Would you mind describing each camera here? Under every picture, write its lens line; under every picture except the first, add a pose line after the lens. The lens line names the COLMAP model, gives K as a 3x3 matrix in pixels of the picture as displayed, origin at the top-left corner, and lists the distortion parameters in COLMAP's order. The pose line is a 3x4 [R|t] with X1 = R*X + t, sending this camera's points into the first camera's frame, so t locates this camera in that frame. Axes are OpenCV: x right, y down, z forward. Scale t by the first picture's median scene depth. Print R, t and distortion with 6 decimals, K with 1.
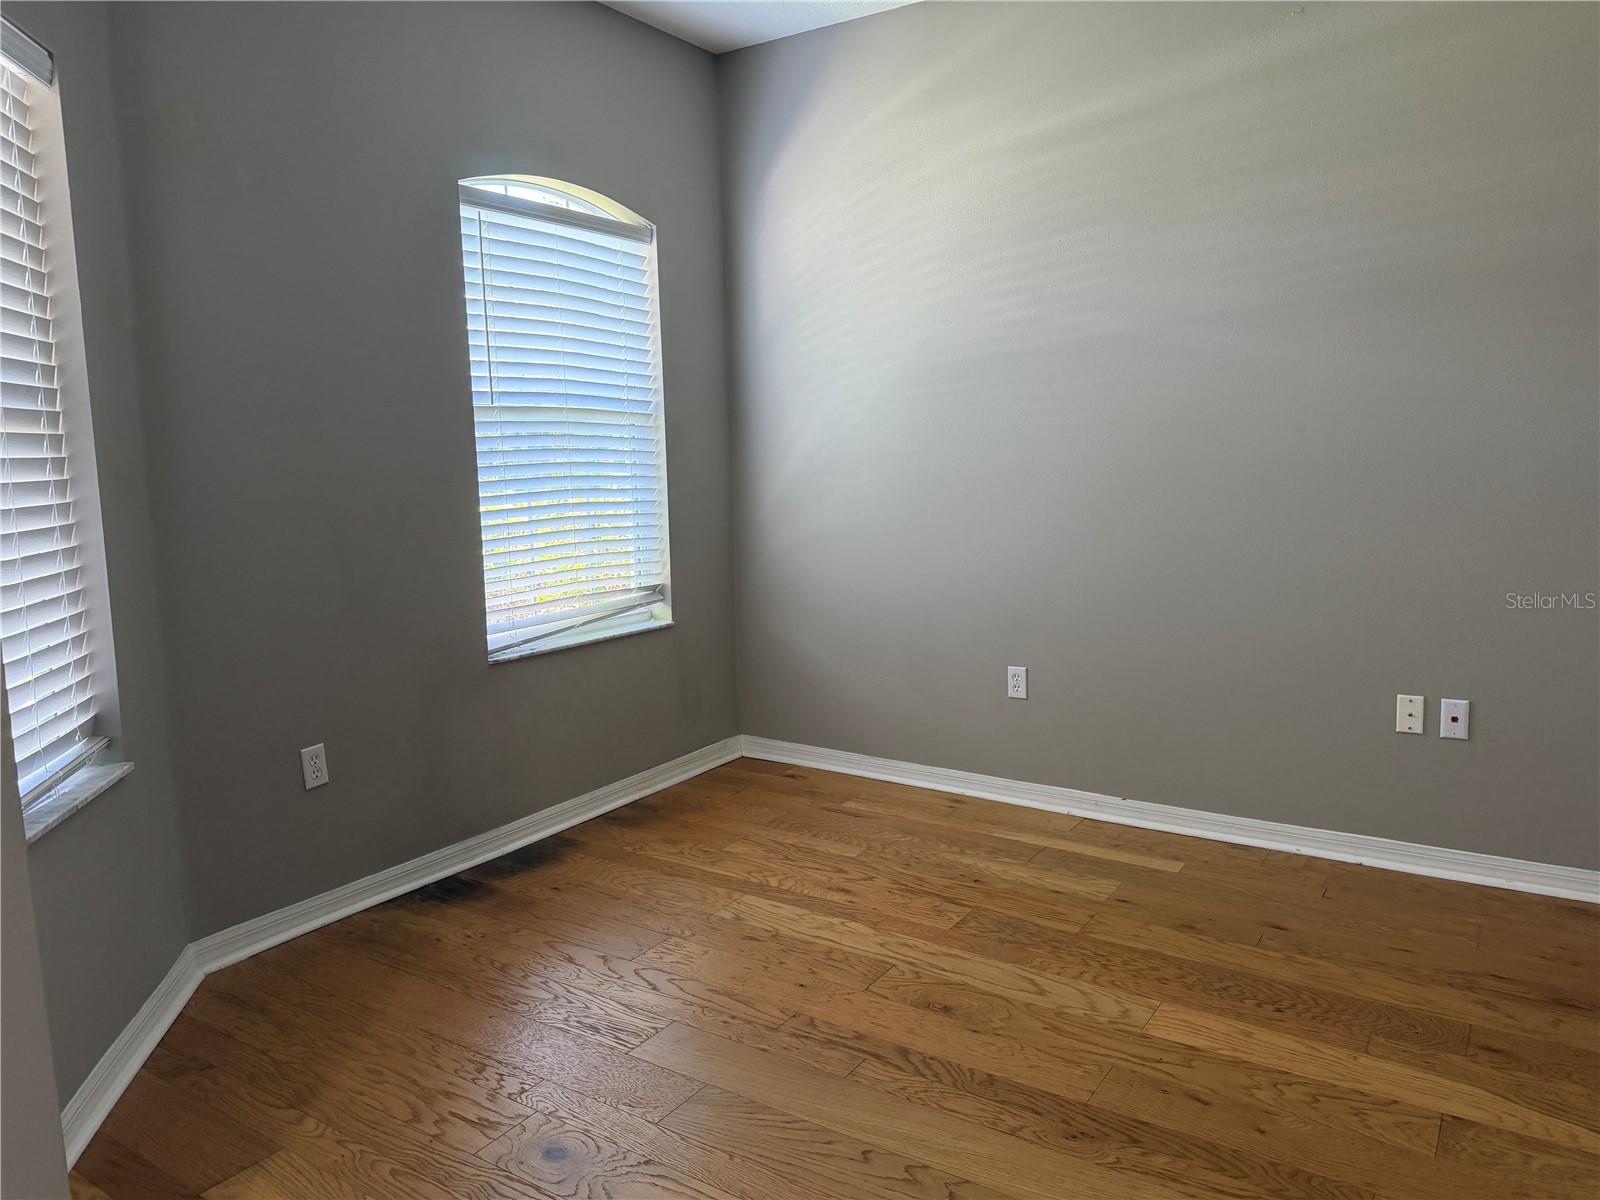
lens RADIAL K [[1113.7, 0, 795.2], [0, 1113.7, 610.6], [0, 0, 1]] dist [0.002074, -0.002849]
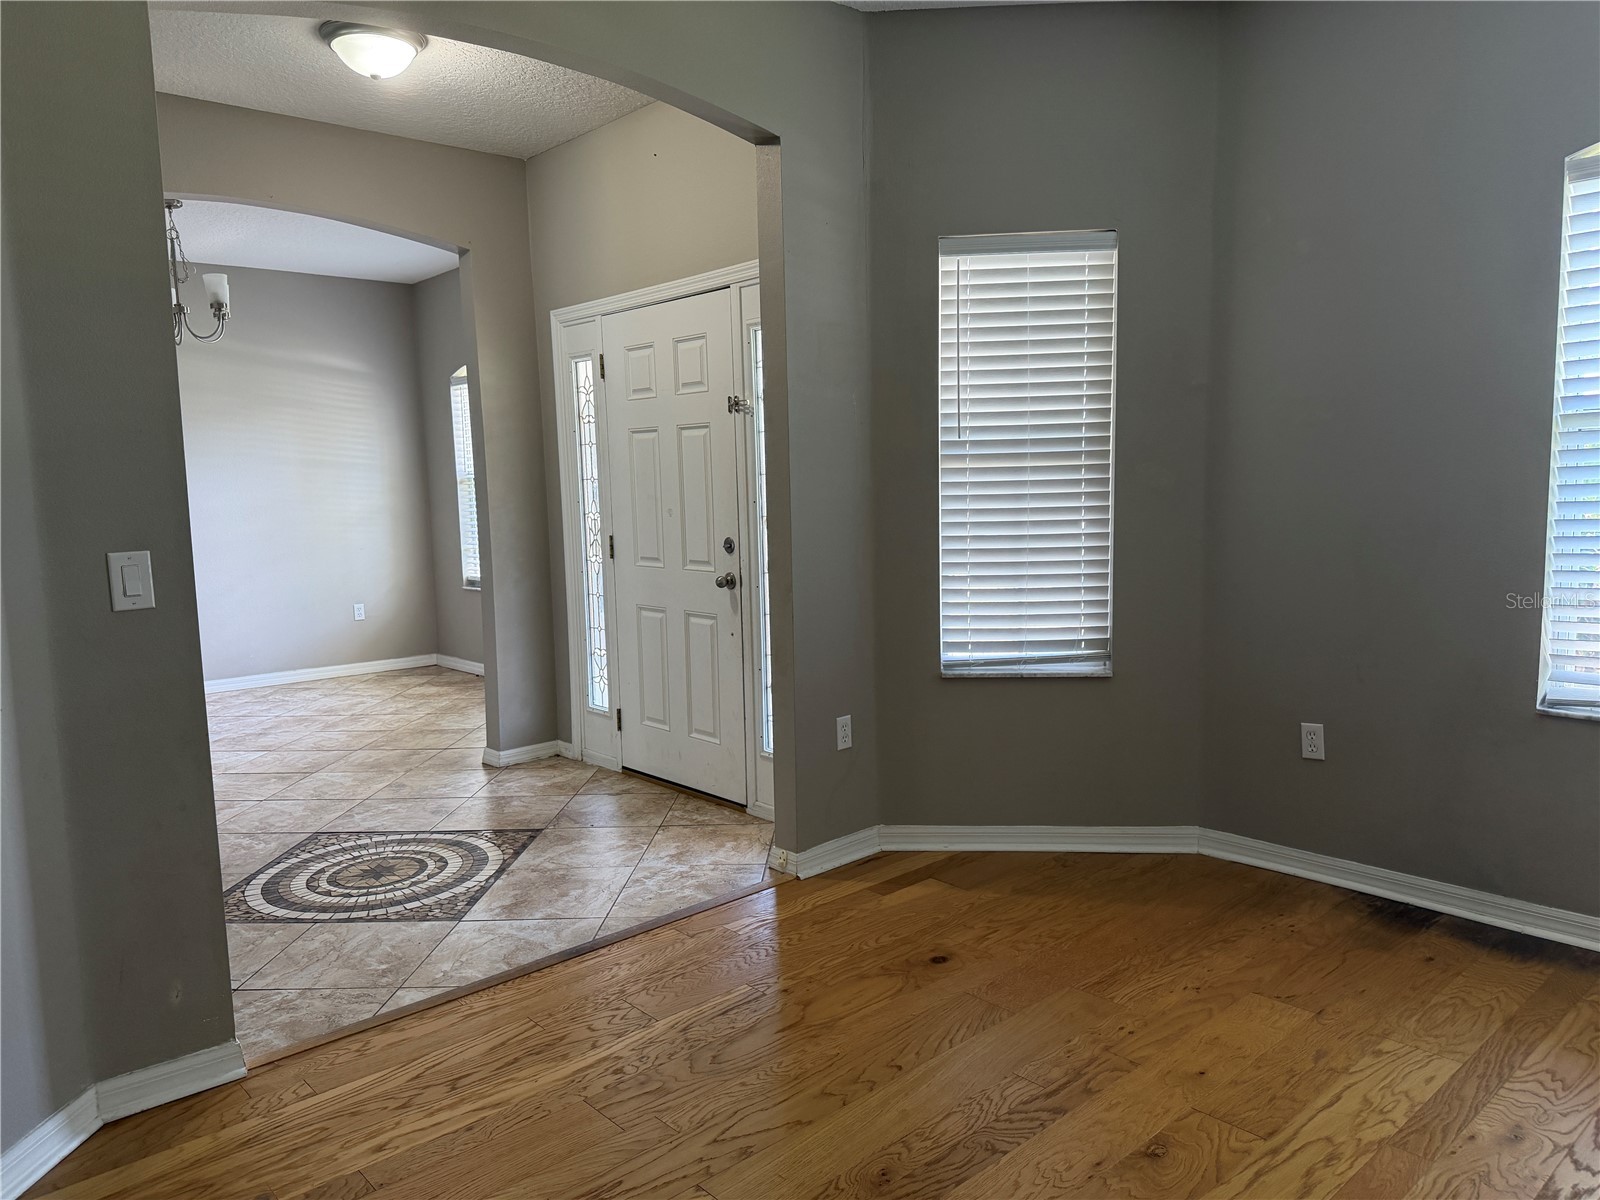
lens RADIAL K [[1139.8, 0, 784.4], [0, 1139.8, 611.3], [0, 0, 1]] dist [0.002386, 0.000531]
pose [[-0.272683, 0.142644, -0.951471, 1.062004], [-0.100685, 0.979287, 0.175670, -0.186909], [0.956821, 0.143701, -0.252673, 0.967992]]
